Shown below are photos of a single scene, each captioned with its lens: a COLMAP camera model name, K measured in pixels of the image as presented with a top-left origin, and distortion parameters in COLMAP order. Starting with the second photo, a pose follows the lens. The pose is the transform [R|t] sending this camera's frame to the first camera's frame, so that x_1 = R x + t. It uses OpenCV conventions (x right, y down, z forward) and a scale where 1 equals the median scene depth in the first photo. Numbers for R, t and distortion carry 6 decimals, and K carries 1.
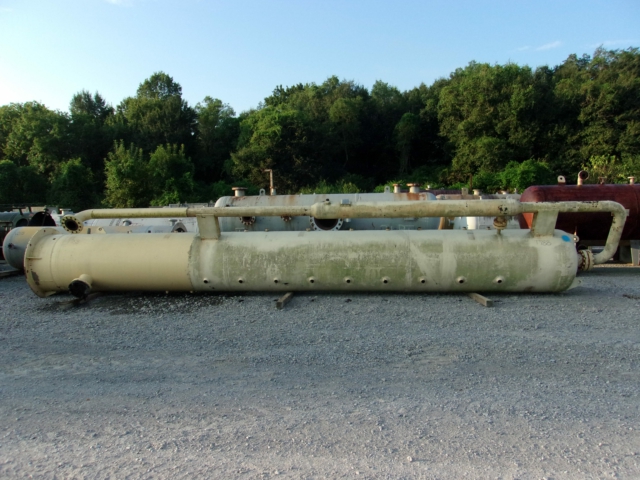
lens RADIAL K [[511.1, 0, 320.0], [0, 511.1, 240.0], [0, 0, 1]] dist [-0.063135, 0.110477]
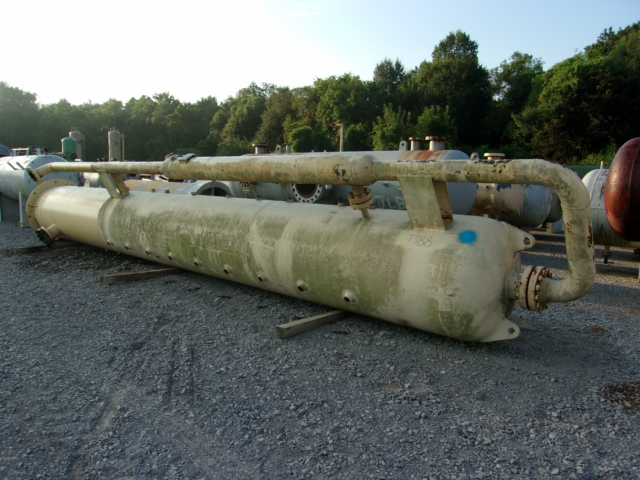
lens RADIAL K [[511.1, 0, 320.0], [0, 511.1, 240.0], [0, 0, 1]] dist [-0.063135, 0.110477]
pose [[0.800565, 0.106787, -0.589654, 0.108341], [-0.068743, 0.993864, 0.086658, -0.005389], [0.595290, -0.028841, 0.802993, 0.085271]]
